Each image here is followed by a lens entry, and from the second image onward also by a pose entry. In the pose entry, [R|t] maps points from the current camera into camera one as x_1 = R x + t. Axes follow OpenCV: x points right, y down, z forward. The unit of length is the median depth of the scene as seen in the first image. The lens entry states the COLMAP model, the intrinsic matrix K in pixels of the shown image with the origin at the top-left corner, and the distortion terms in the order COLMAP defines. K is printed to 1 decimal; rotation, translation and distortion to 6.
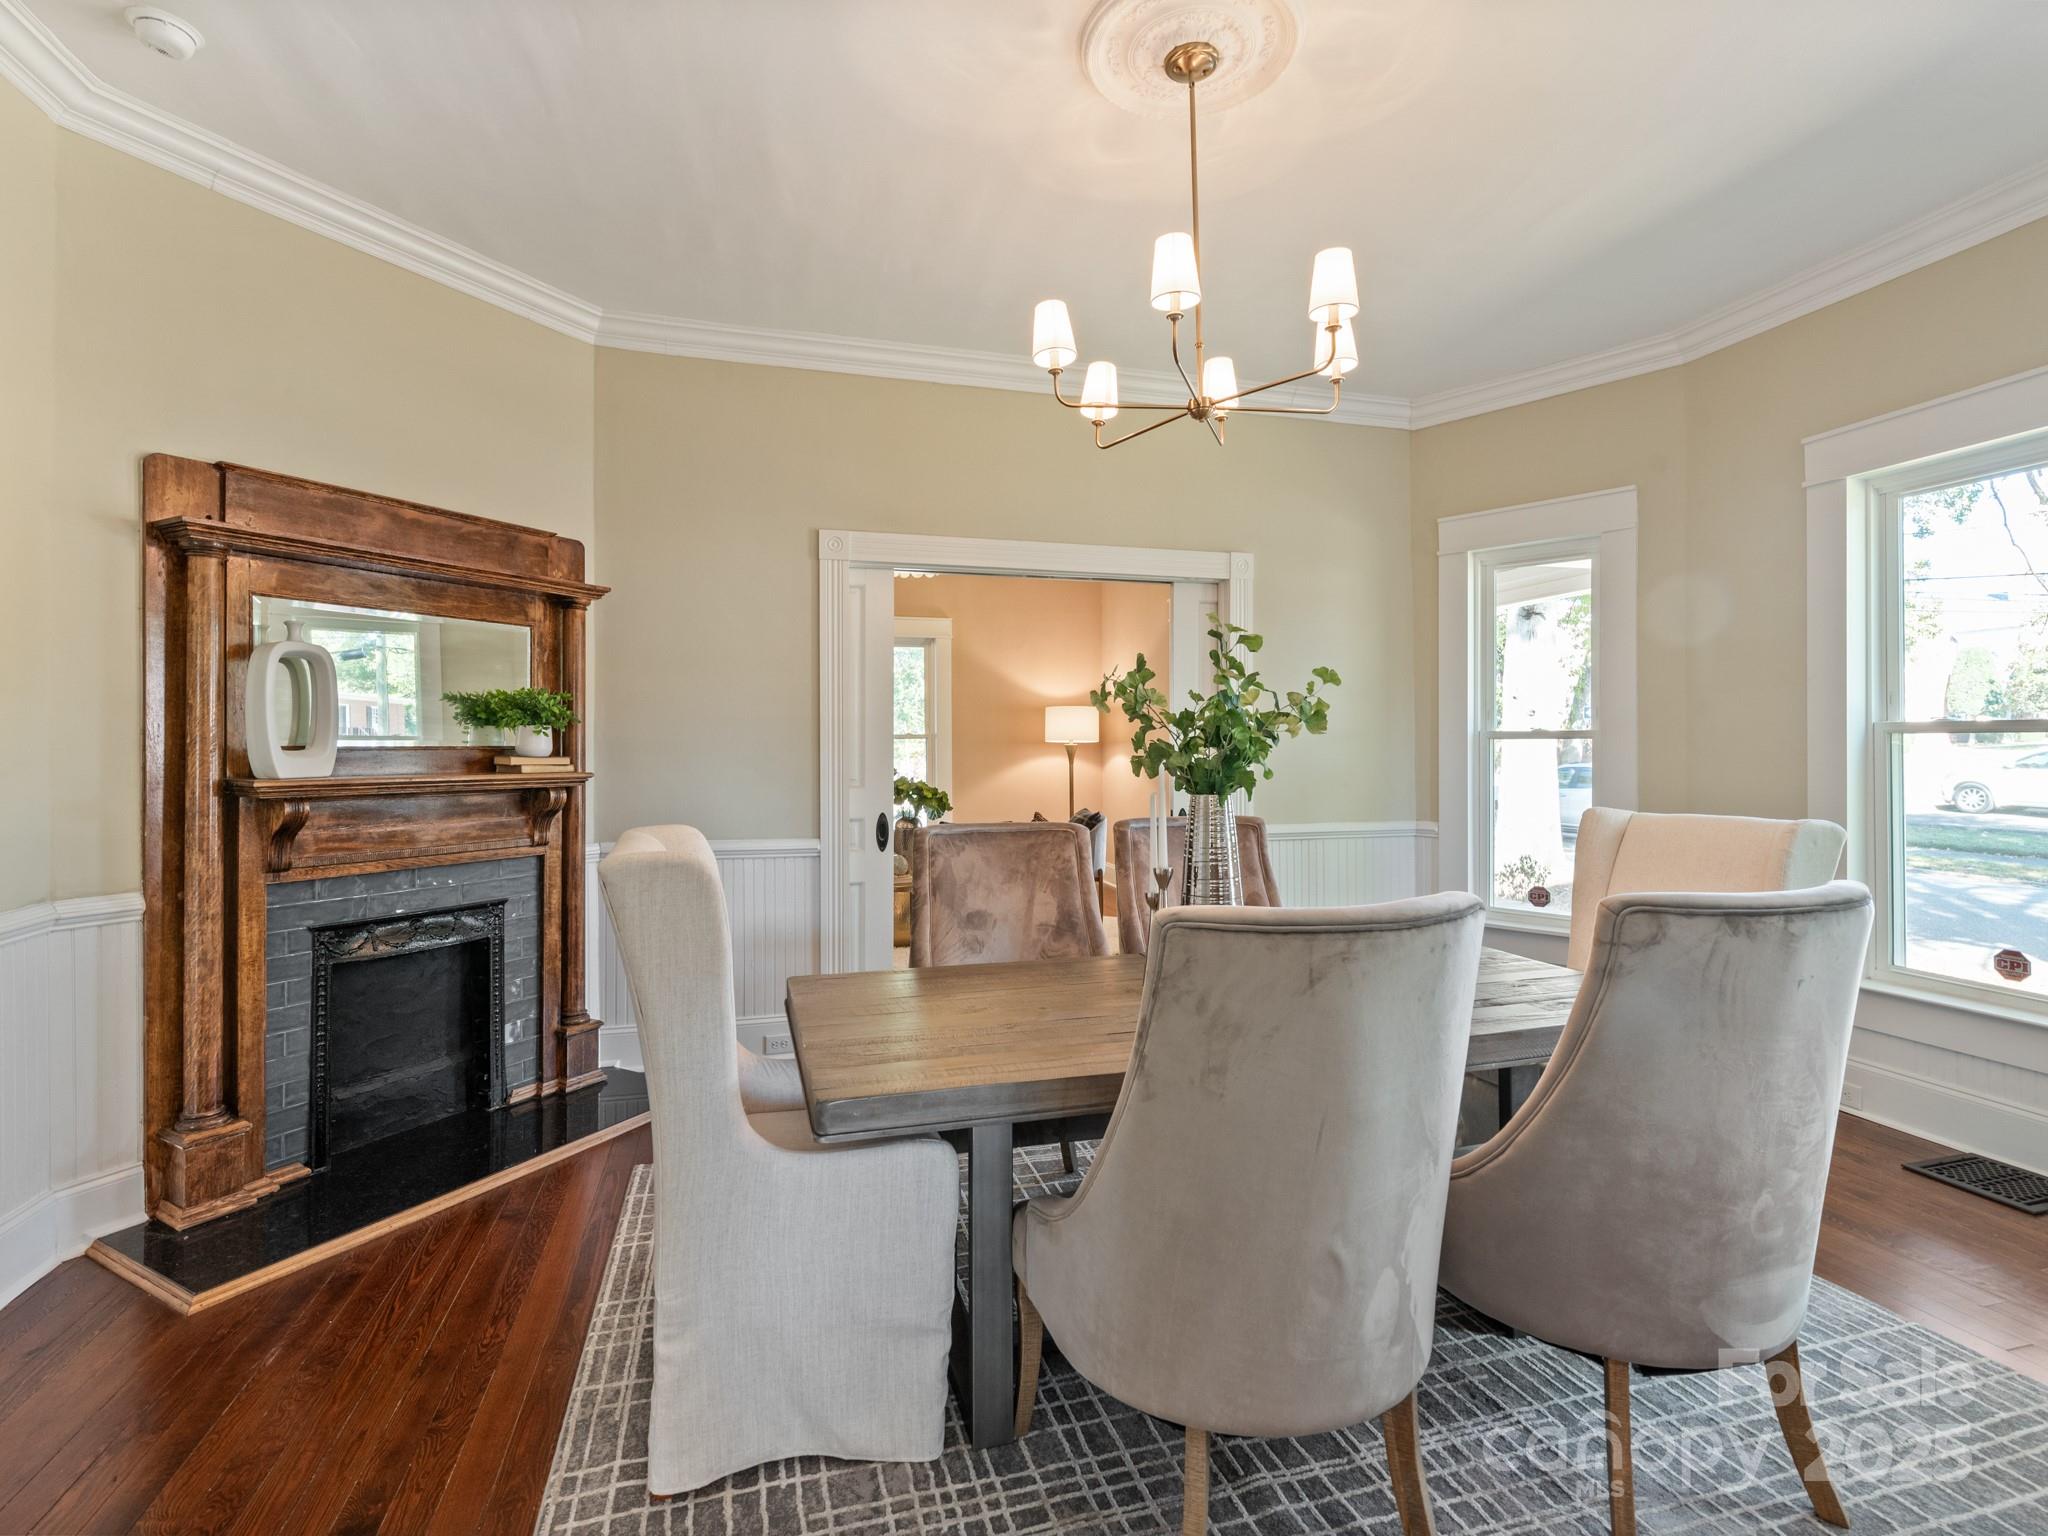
lens RADIAL K [[973.5, 0, 1024.0], [0, 973.5, 768.0], [0, 0, 1]] dist [0.000055, -0.000003]
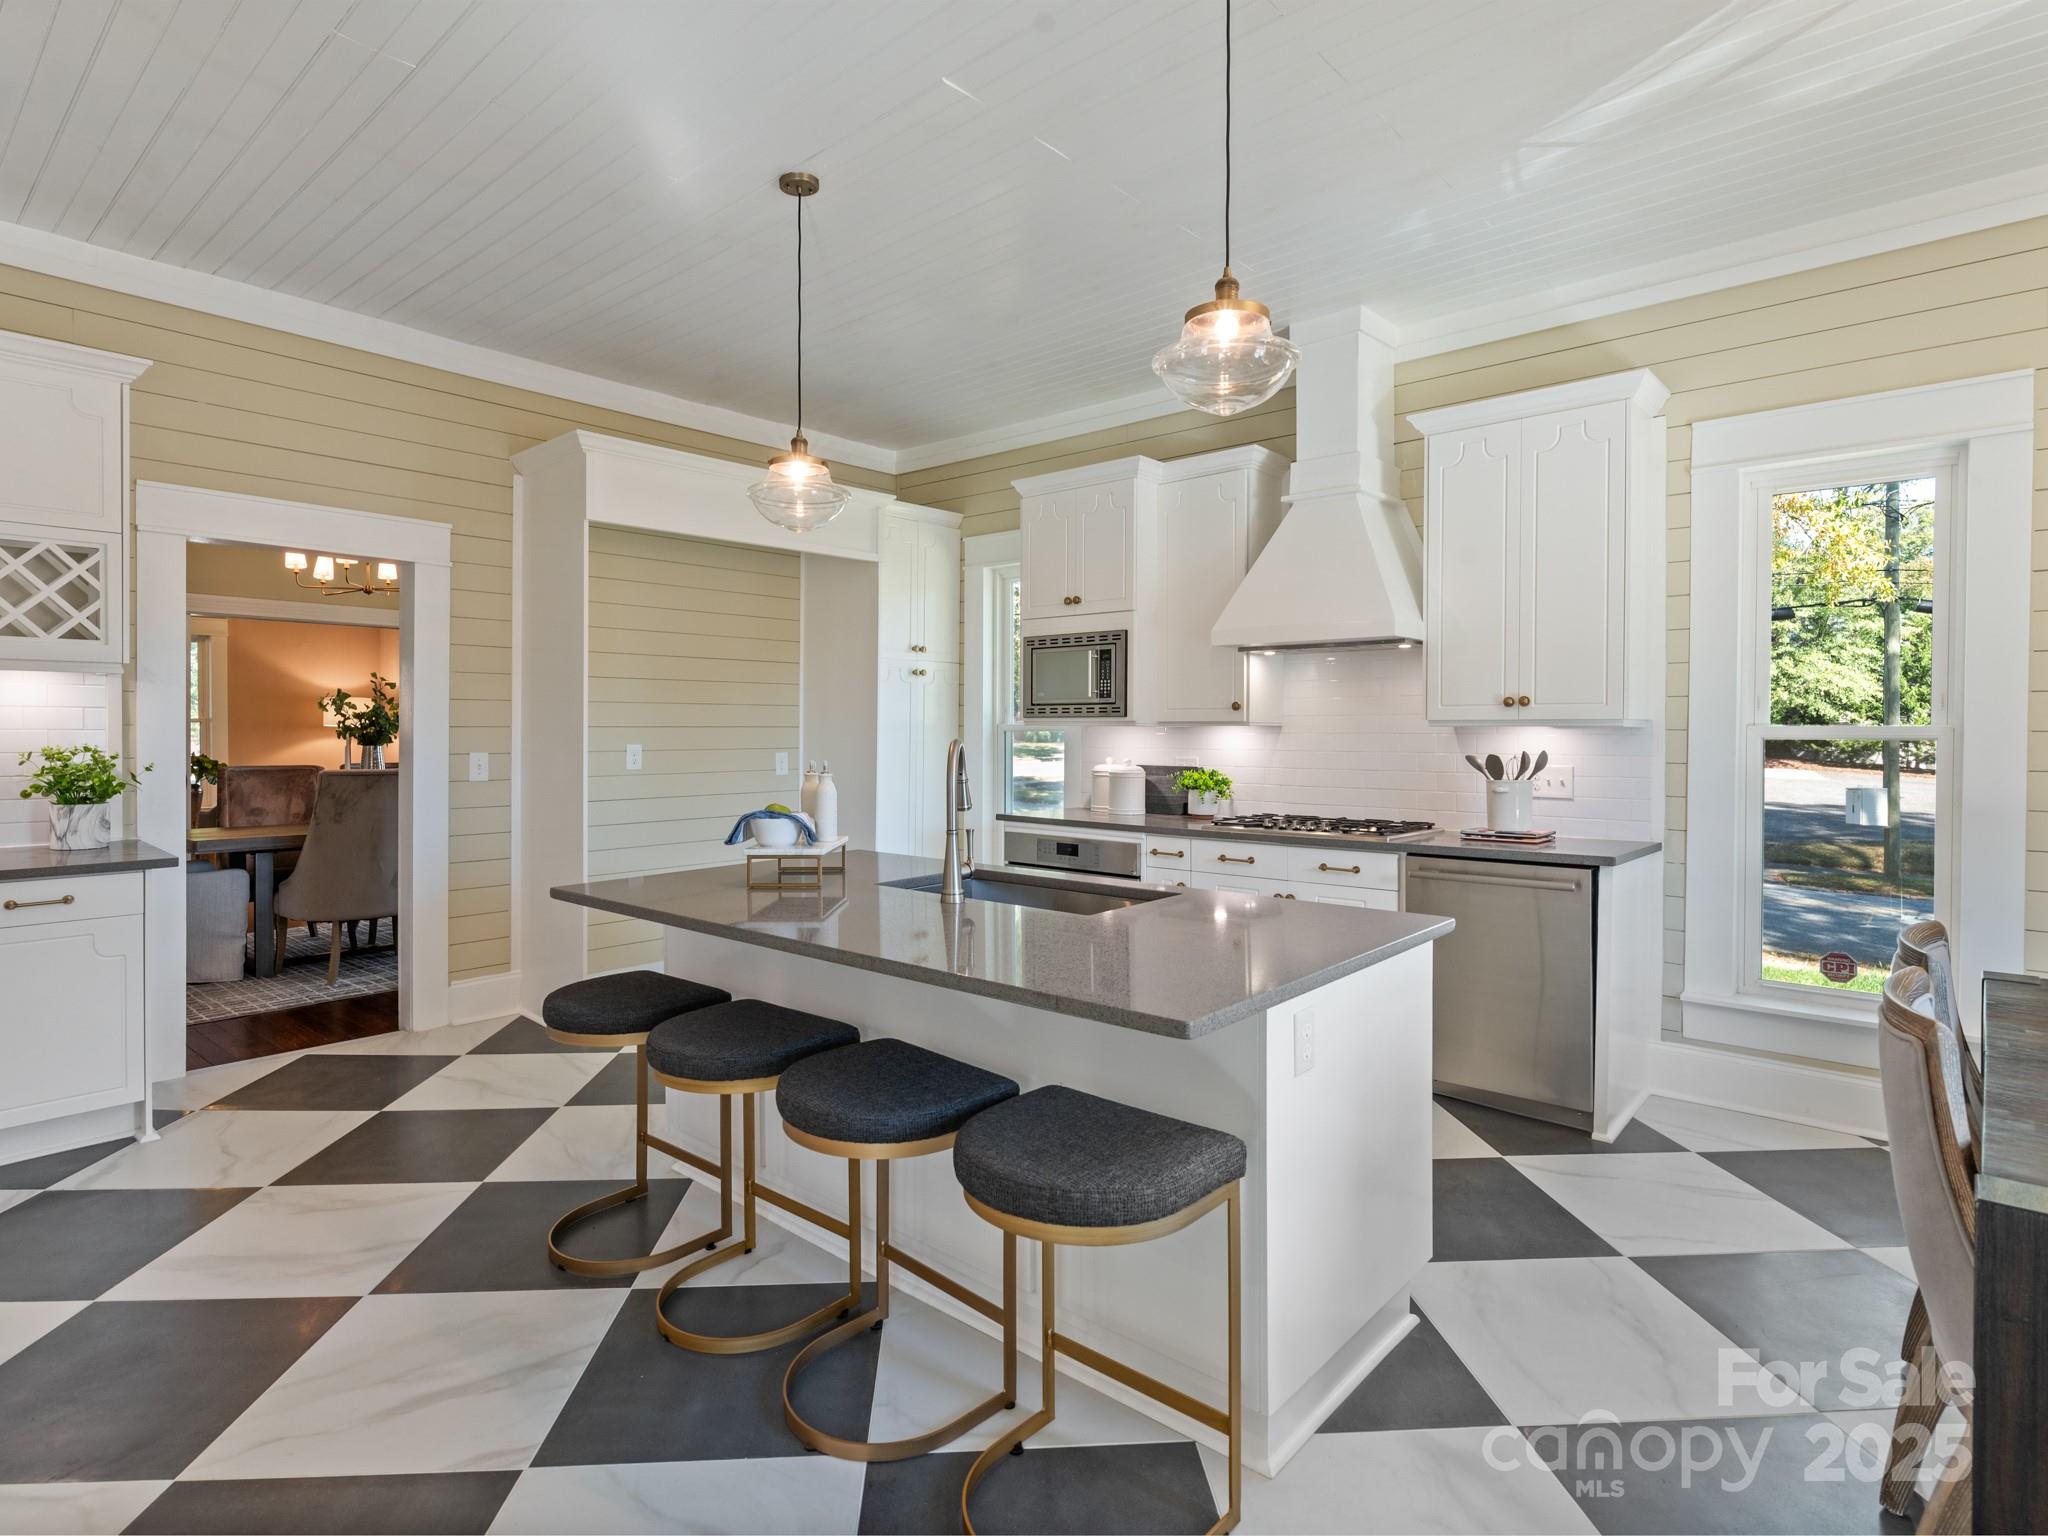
lens RADIAL K [[1115.4, 0, 1024.0], [0, 1115.4, 768.0], [0, 0, 1]] dist [0.001336, 0.000567]
pose [[0.848223, 0.001776, 0.529636, 0.075216], [-0.001908, 0.999998, -0.000299, 0.063267], [-0.529636, -0.000757, 0.848225, -1.812986]]
